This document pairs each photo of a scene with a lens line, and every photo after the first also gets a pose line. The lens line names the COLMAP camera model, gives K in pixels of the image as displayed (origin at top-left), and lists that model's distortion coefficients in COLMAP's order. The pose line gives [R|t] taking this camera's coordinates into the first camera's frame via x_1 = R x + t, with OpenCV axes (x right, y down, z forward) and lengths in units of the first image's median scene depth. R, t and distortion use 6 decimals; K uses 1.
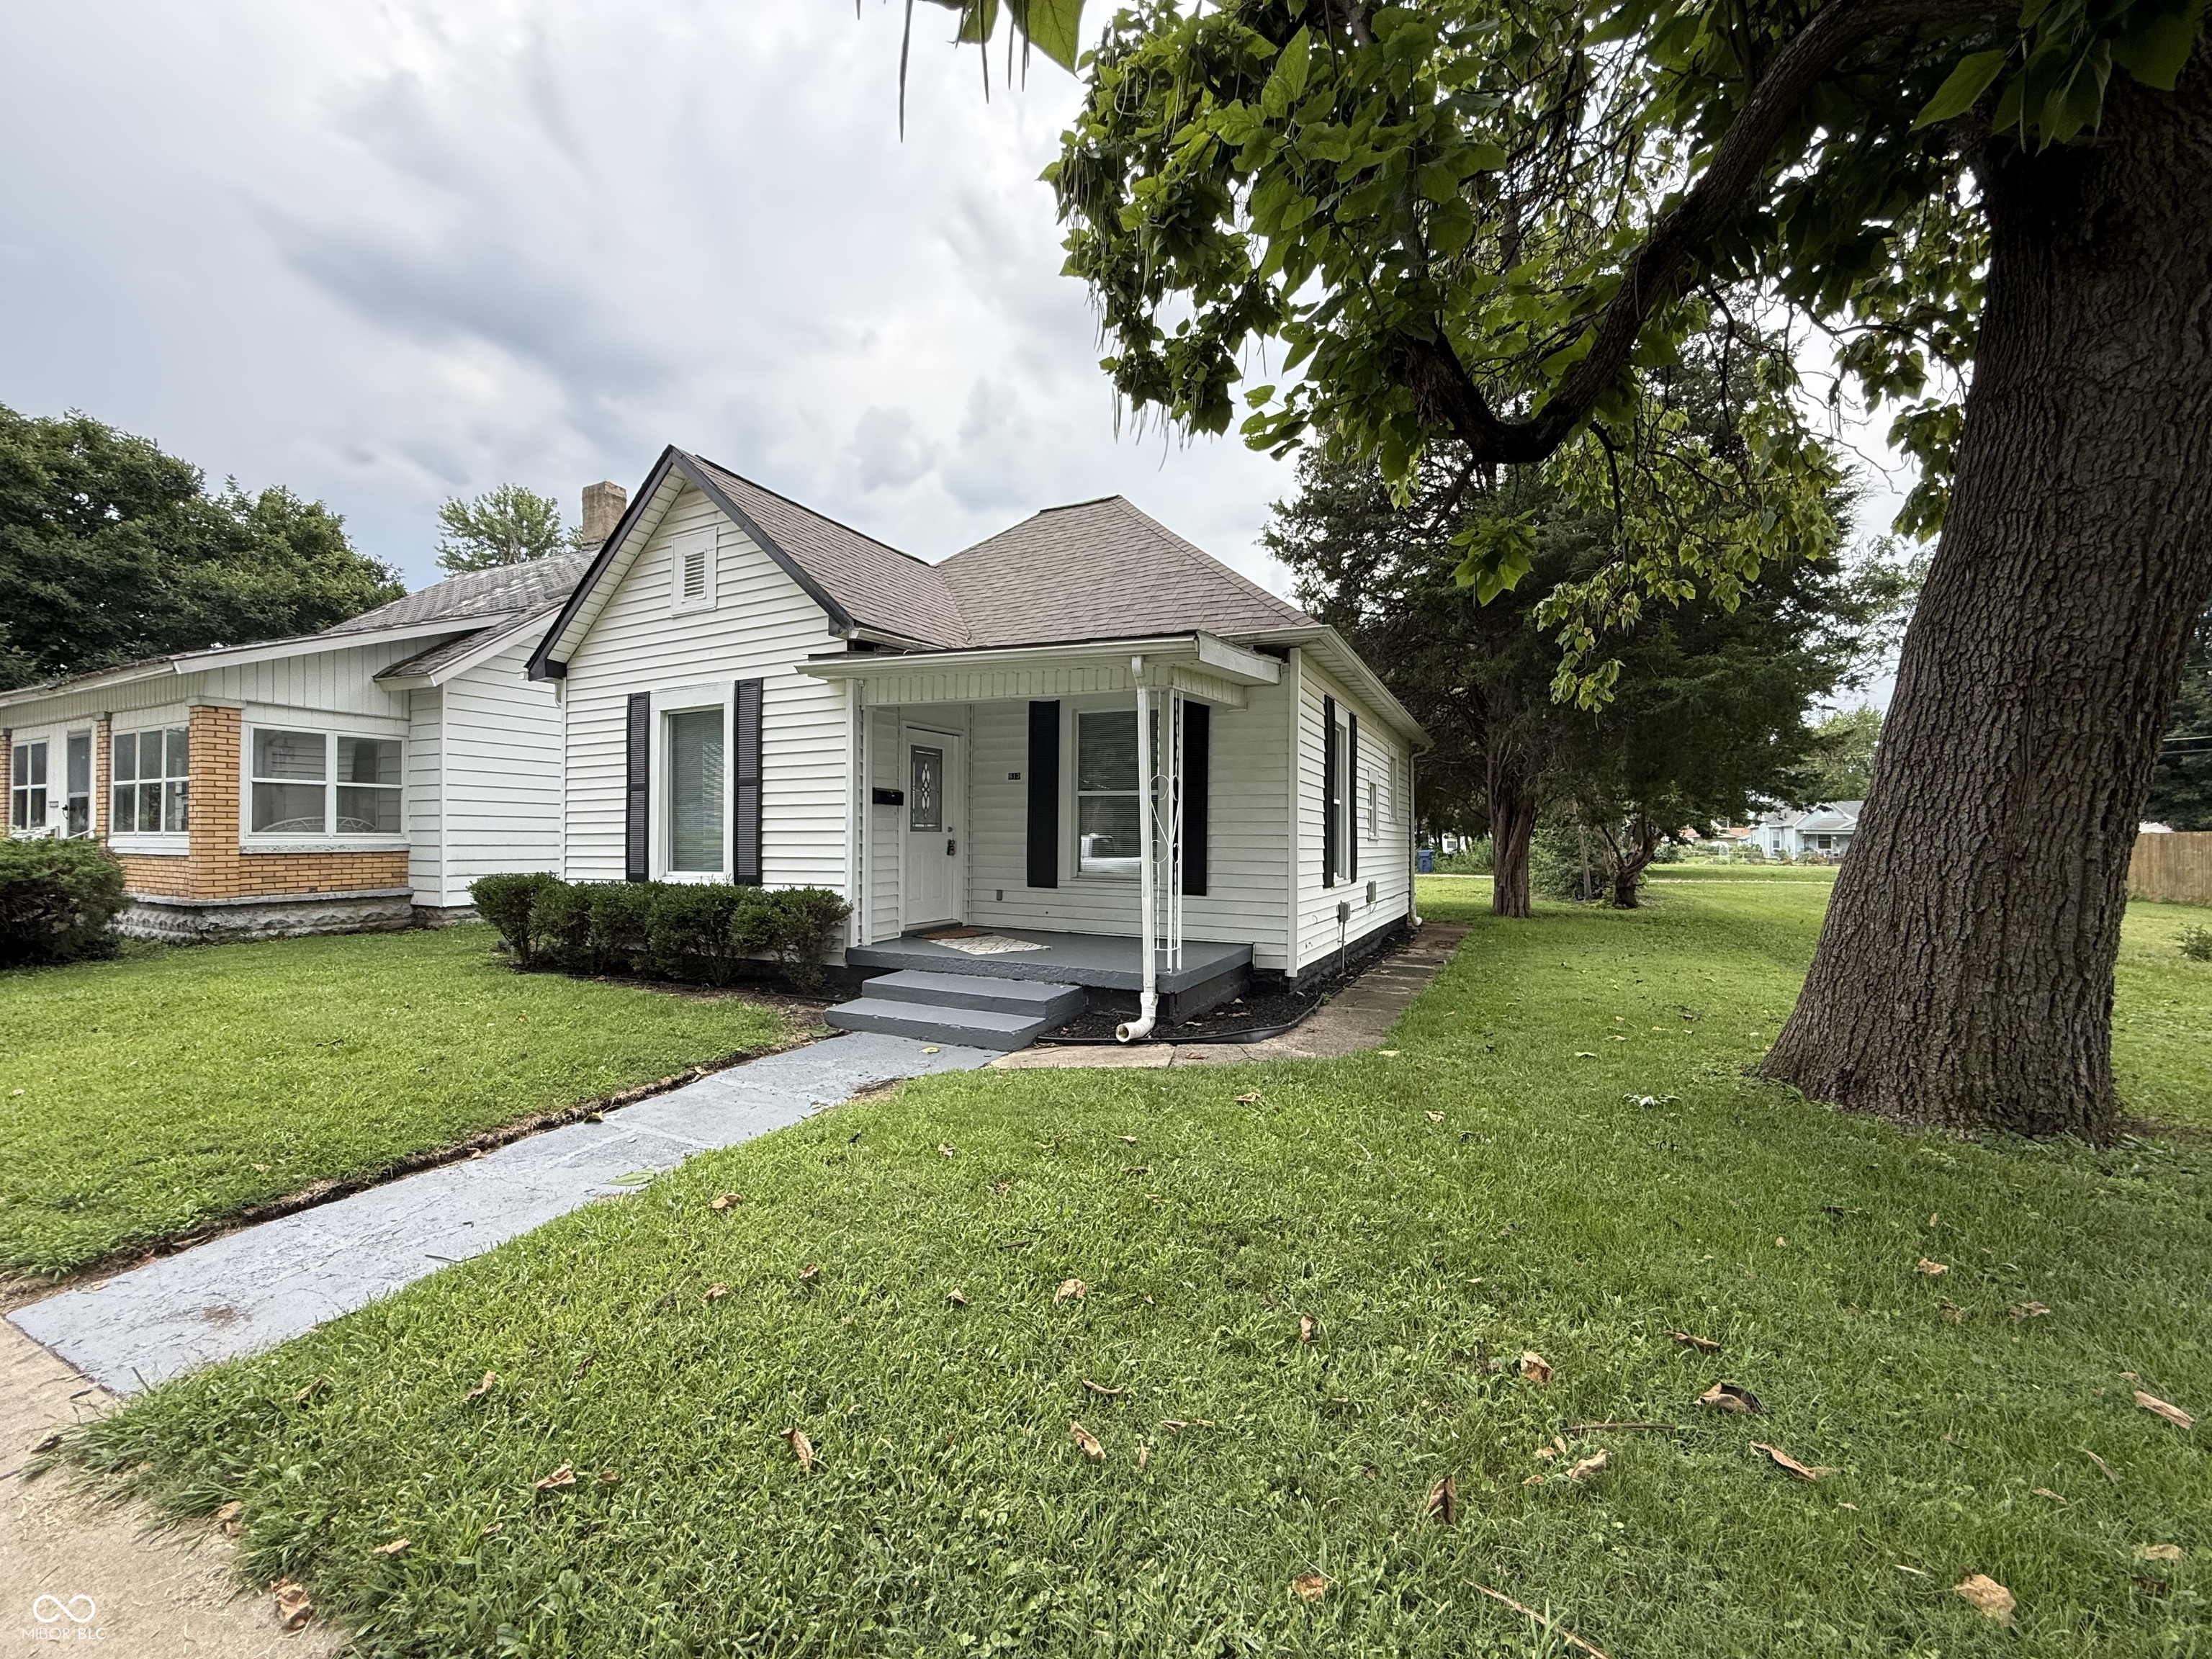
lens RADIAL K [[881.9, 0, 1106.0], [0, 881.9, 829.5], [0, 0, 1]] dist [-0.002801, -0.000007]
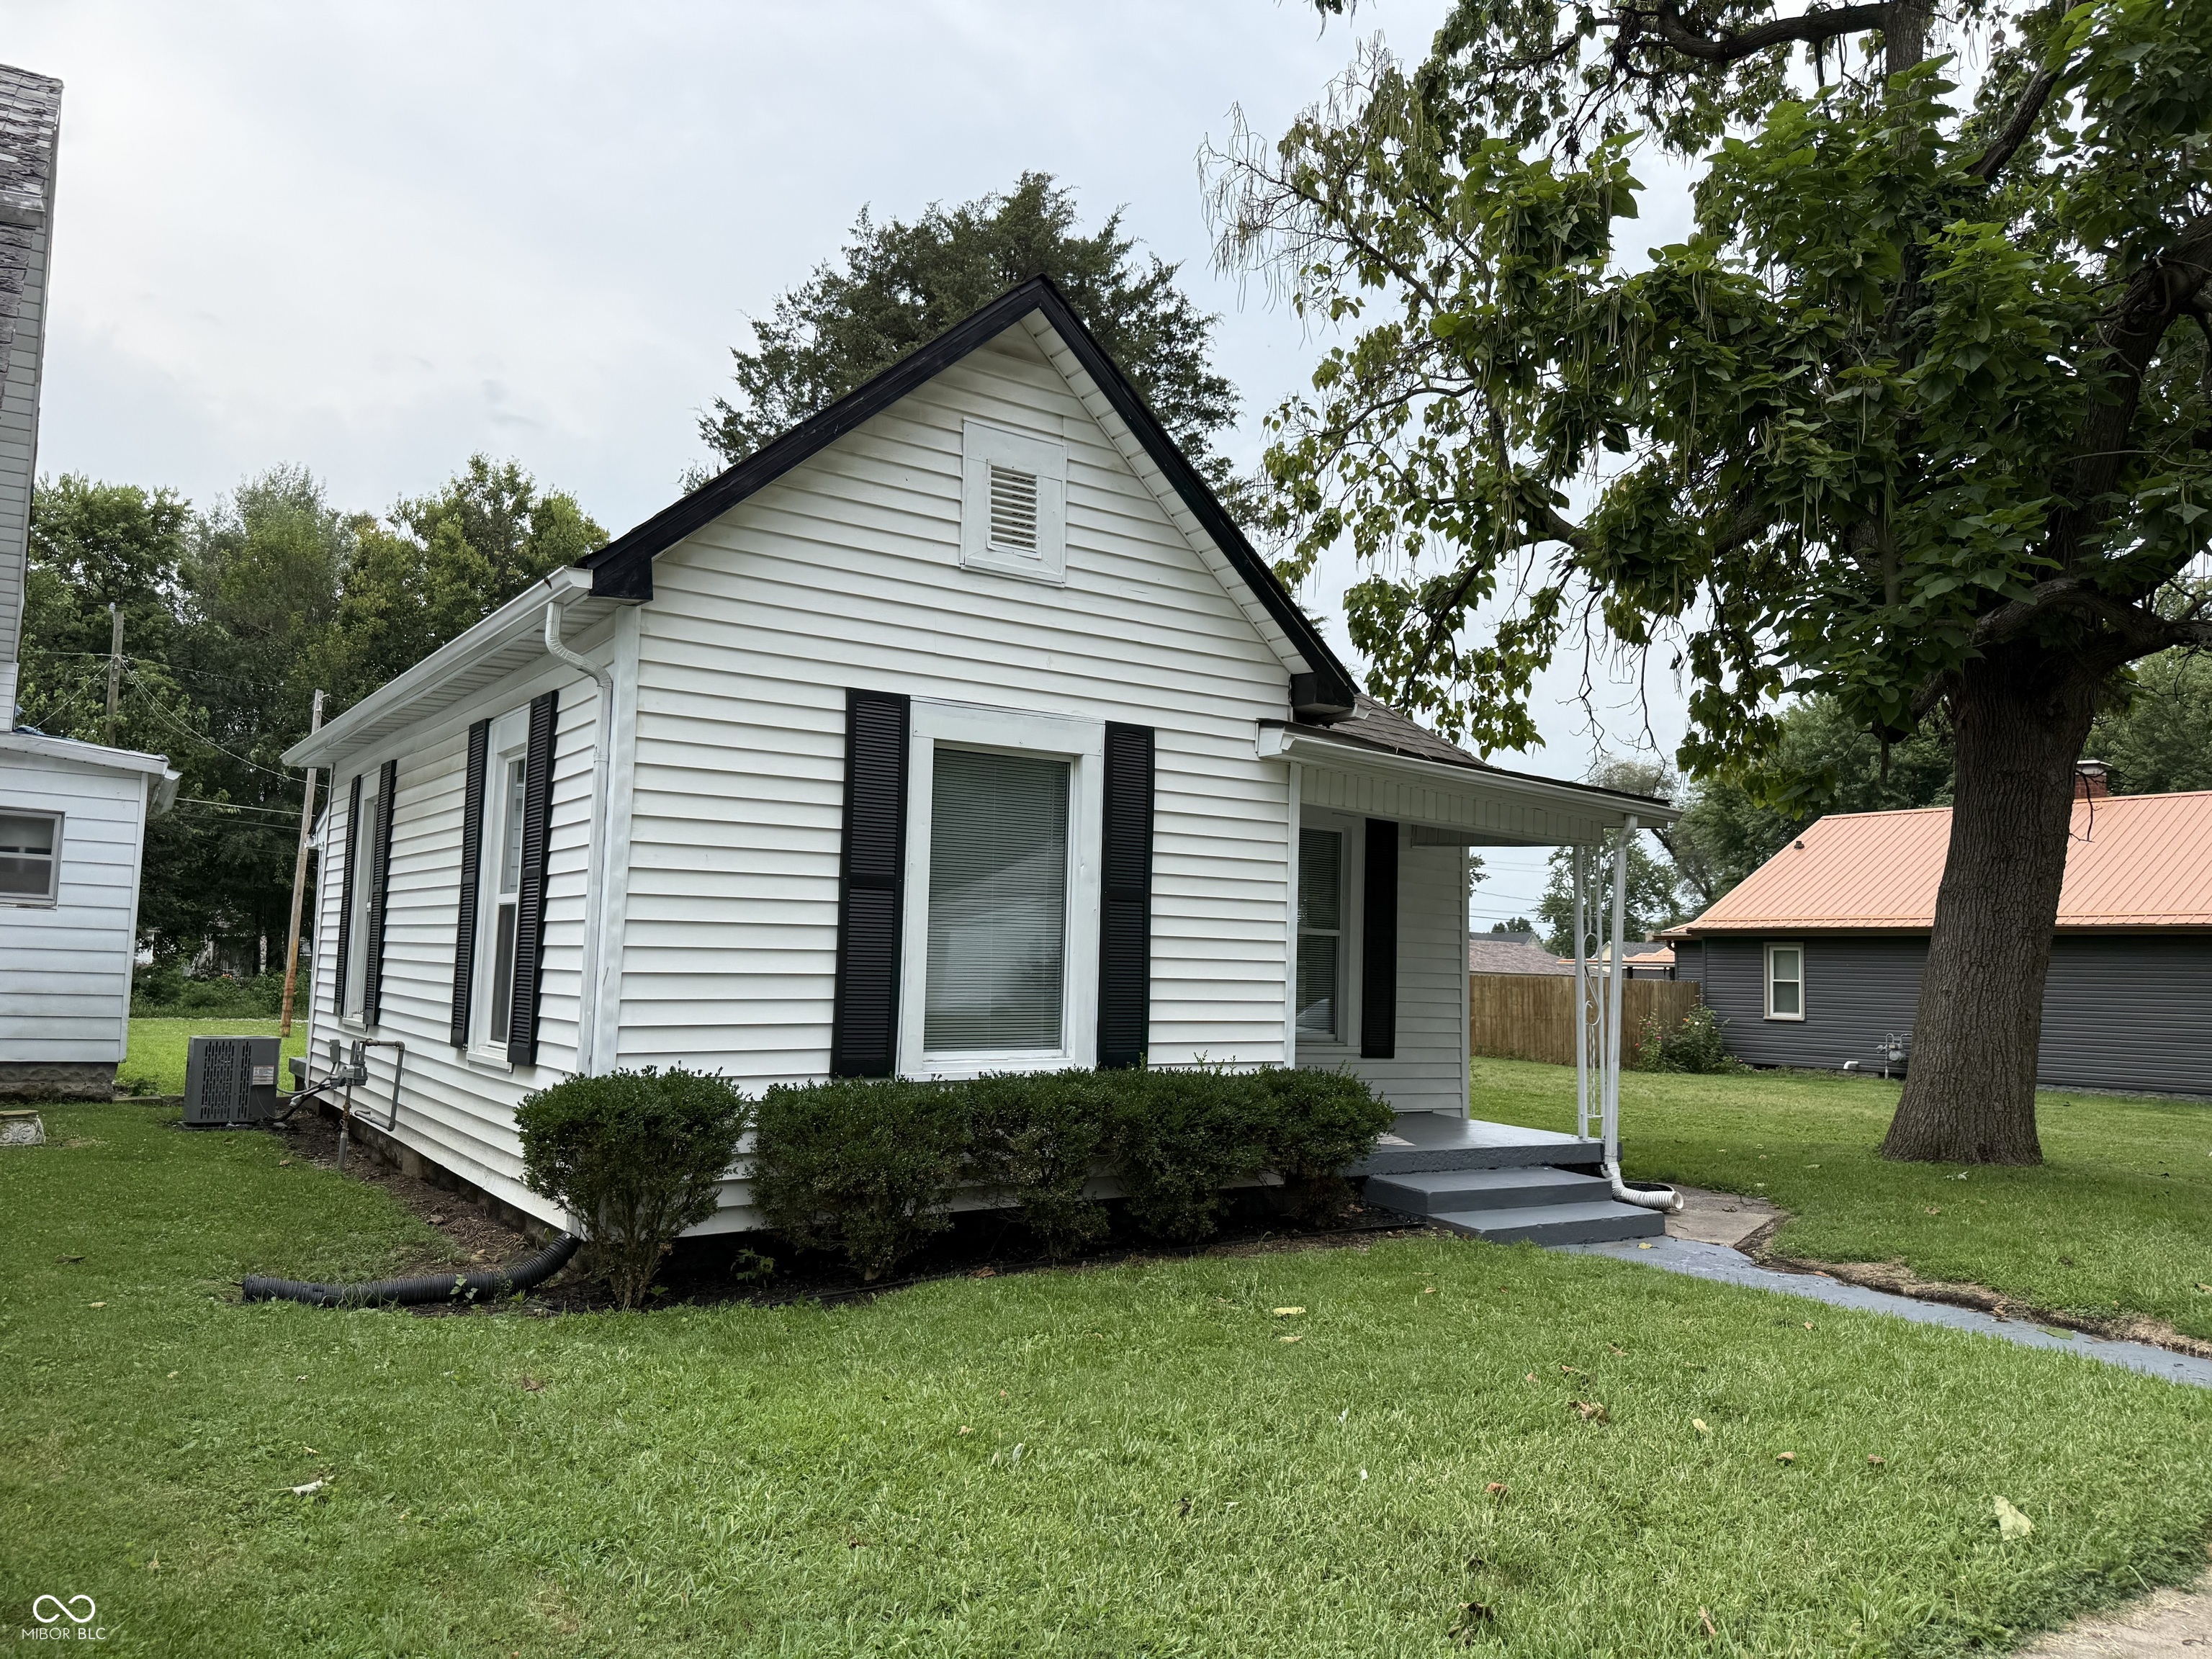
lens RADIAL K [[1546.2, 0, 1106.0], [0, 1546.2, 829.5], [0, 0, 1]] dist [0.152446, -0.205175]
pose [[0.468793, 0.089355, 0.878777, -1.264497], [-0.035246, 0.995970, -0.082468, -0.010359], [-0.882605, 0.007687, 0.470053, 0.487579]]
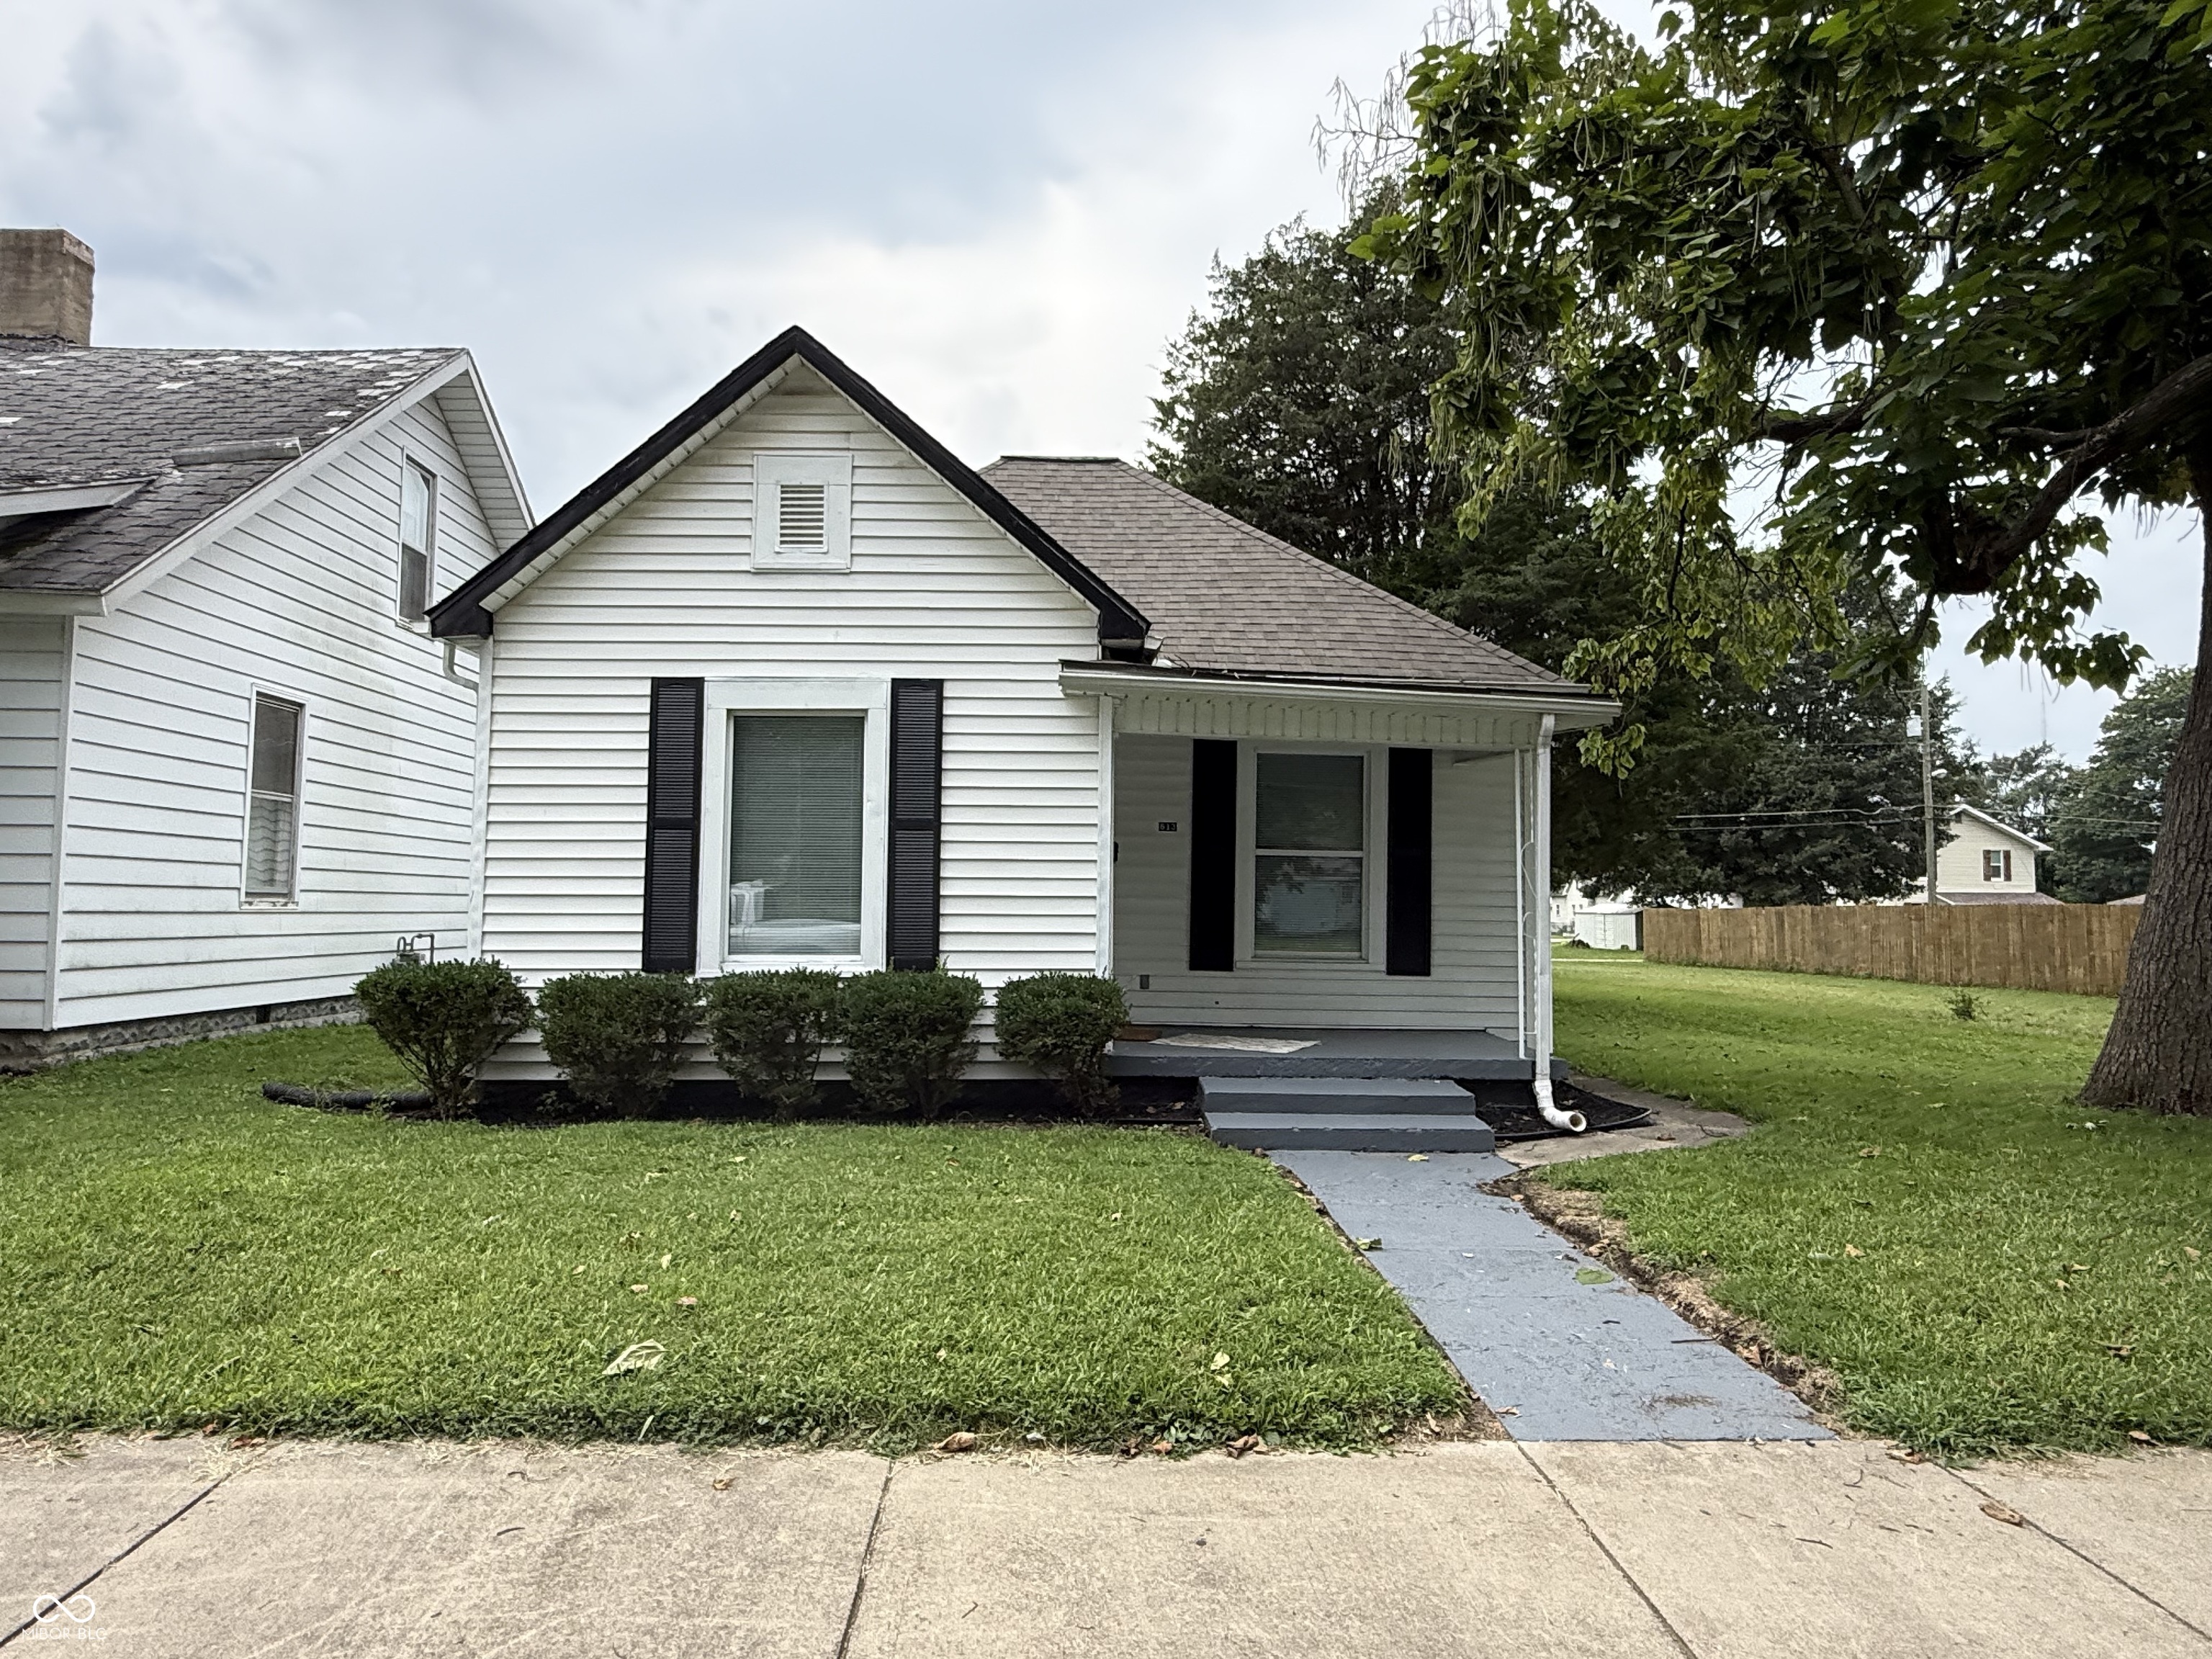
lens RADIAL K [[1343.8, 0, 1106.0], [0, 1343.8, 829.5], [0, 0, 1]] dist [0.001384, 0.001576]
pose [[0.877648, 0.034104, 0.478091, -0.741180], [-0.012990, 0.998791, -0.047401, -0.001354], [-0.479129, 0.035391, 0.877030, -0.009772]]
